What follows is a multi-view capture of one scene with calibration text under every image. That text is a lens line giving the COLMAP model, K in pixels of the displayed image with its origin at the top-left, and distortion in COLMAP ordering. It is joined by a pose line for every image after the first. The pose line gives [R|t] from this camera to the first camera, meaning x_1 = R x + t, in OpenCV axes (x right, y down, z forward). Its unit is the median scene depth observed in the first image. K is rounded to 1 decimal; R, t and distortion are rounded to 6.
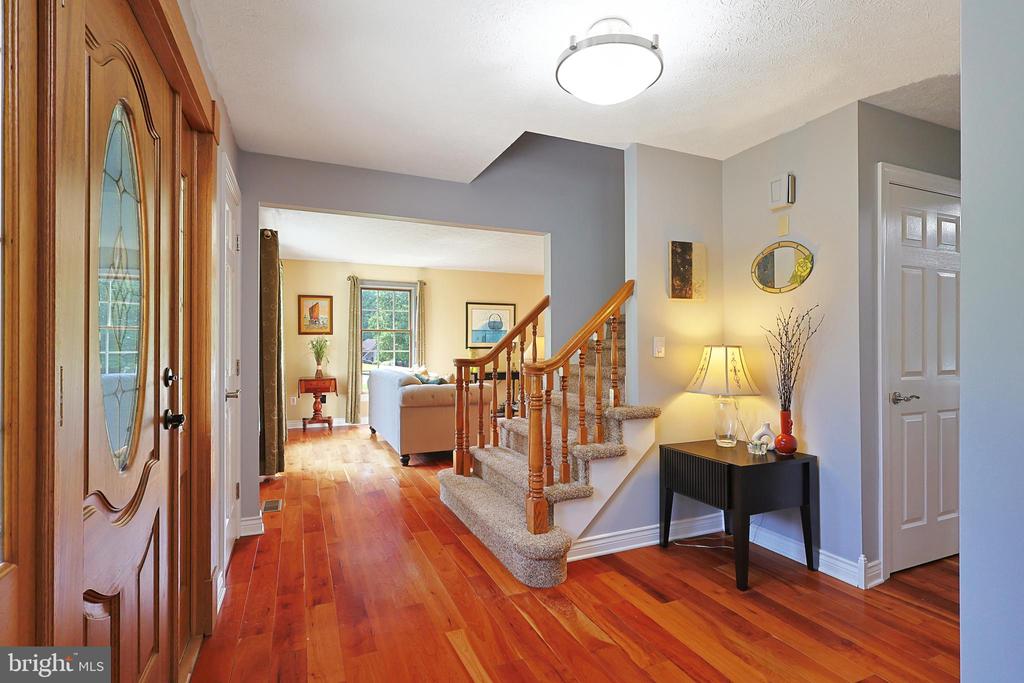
lens RADIAL K [[514.9, 0, 509.4], [0, 514.9, 336.0], [0, 0, 1]] dist [0.011095, -0.000323]
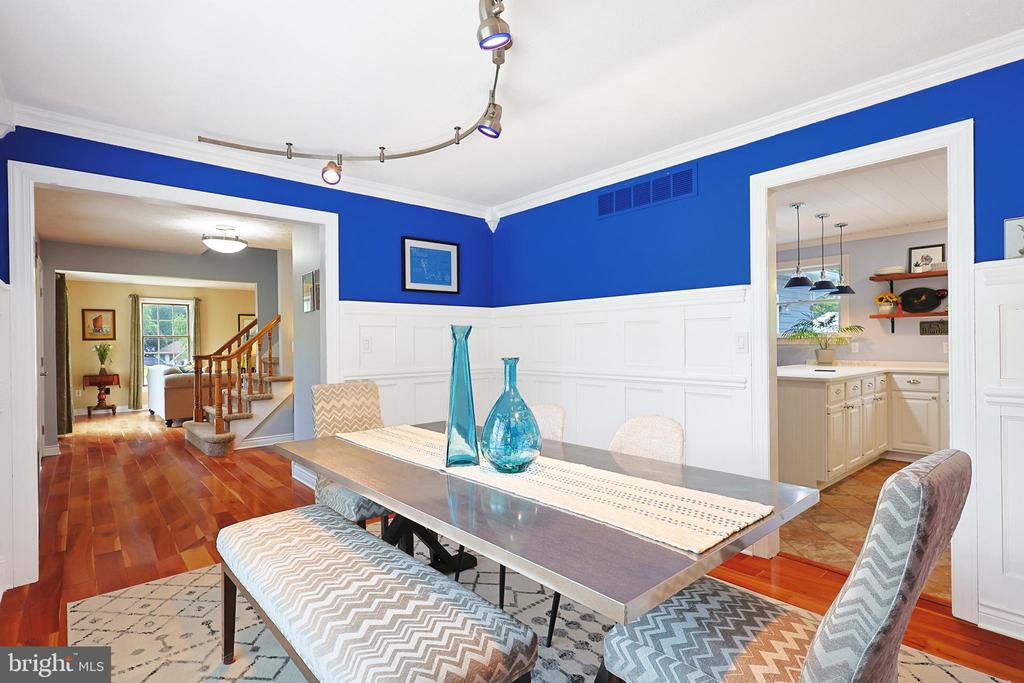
lens RADIAL K [[514.9, 0, 509.4], [0, 514.9, 336.0], [0, 0, 1]] dist [0.011095, -0.000323]
pose [[0.955654, -0.010884, 0.294289, 0.217660], [0.010084, 0.999940, 0.004236, -0.009027], [-0.294318, -0.001081, 0.955707, -0.526533]]
